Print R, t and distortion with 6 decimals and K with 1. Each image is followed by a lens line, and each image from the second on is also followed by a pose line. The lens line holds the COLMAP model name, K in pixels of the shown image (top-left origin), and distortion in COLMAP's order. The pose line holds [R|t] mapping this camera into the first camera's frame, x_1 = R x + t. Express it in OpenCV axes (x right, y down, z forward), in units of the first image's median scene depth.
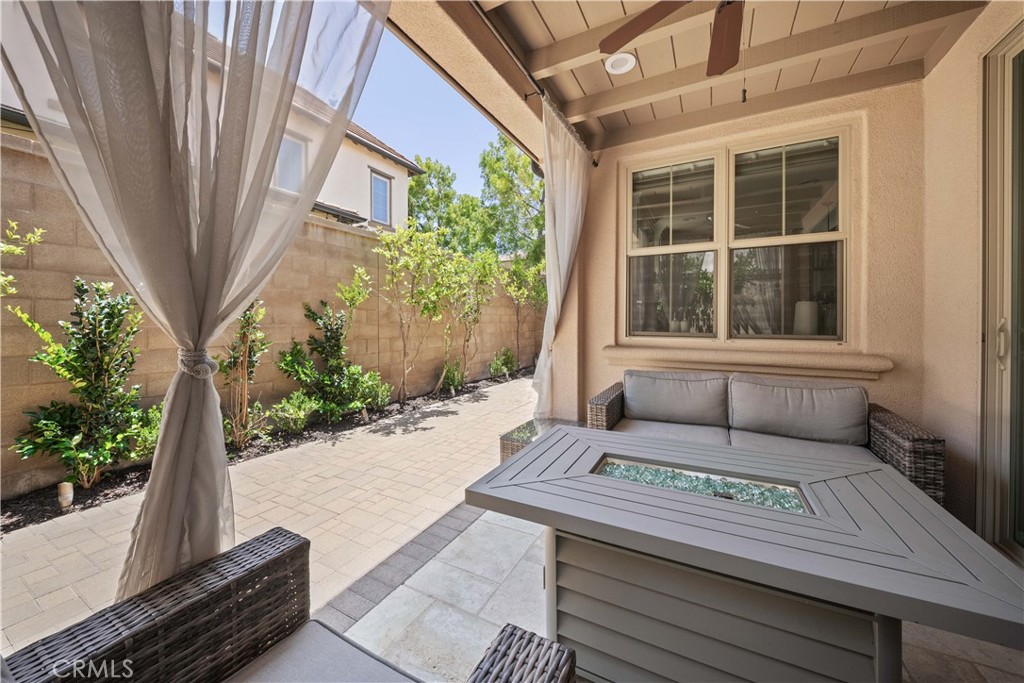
lens RADIAL K [[360.5, 0, 513.0], [0, 360.5, 320.9], [0, 0, 1]] dist [-0.000536, -0.001985]
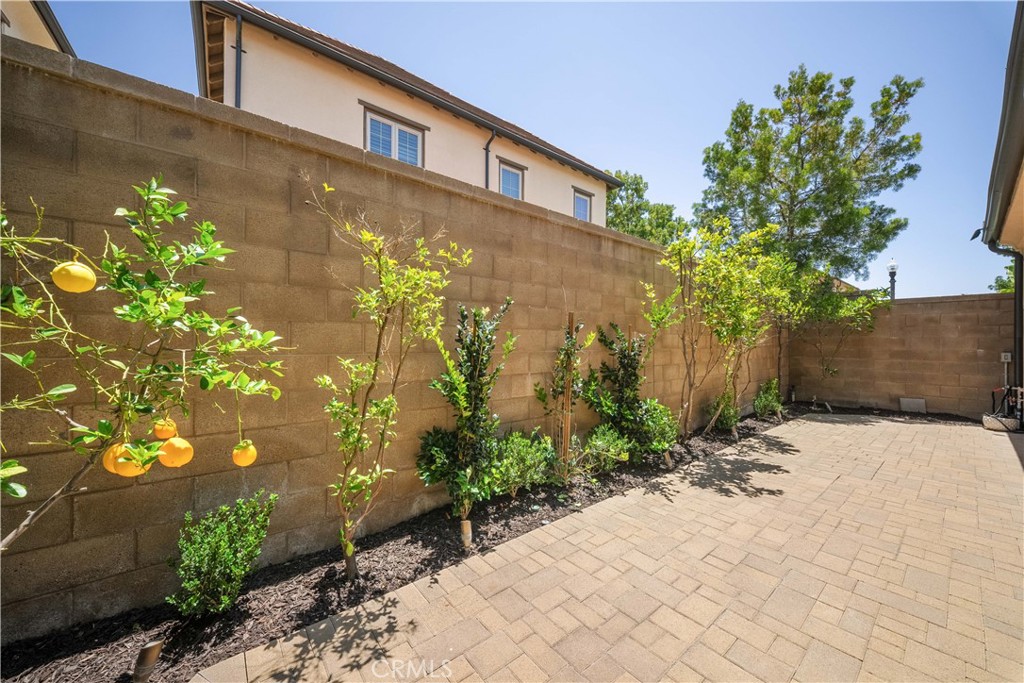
lens RADIAL K [[360.5, 0, 516.9], [0, 360.5, 339.6], [0, 0, 1]] dist [-0.000536, -0.001985]
pose [[0.918151, 0.001334, -0.396228, -0.416975], [-0.003035, 0.999989, -0.003668, -0.011371], [0.396219, 0.004570, 0.918145, 0.098053]]
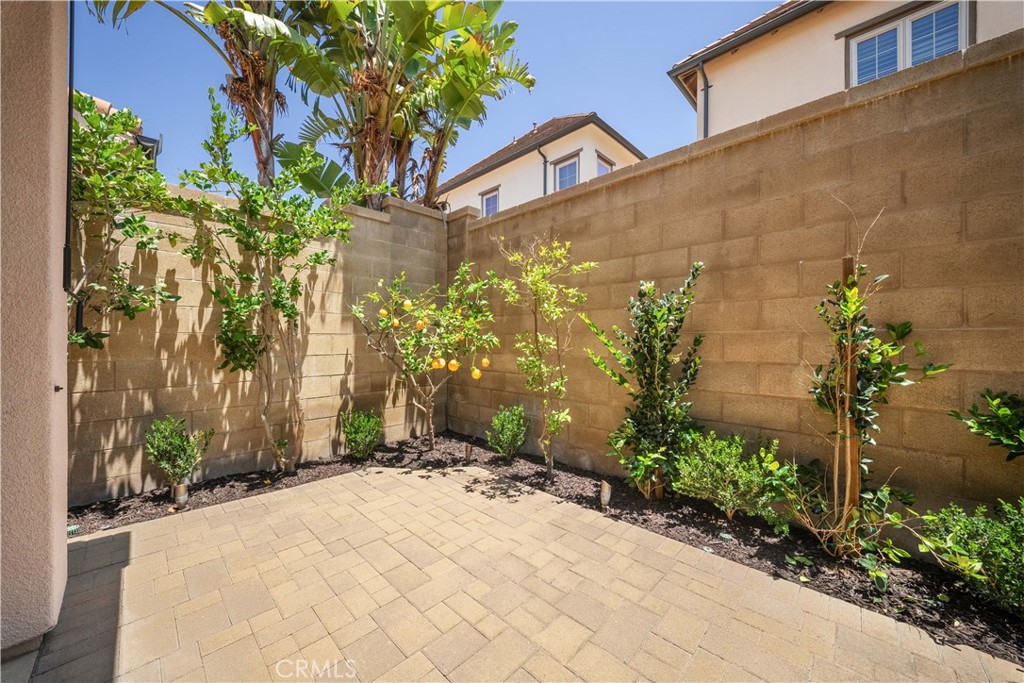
lens RADIAL K [[360.5, 0, 505.3], [0, 360.5, 343.8], [0, 0, 1]] dist [-0.000536, -0.001985]
pose [[-0.282989, 0.000550, -0.959123, -0.092537], [0.001810, 0.999998, 0.000040, 0.029407], [0.959121, -0.001724, -0.282990, 0.562025]]
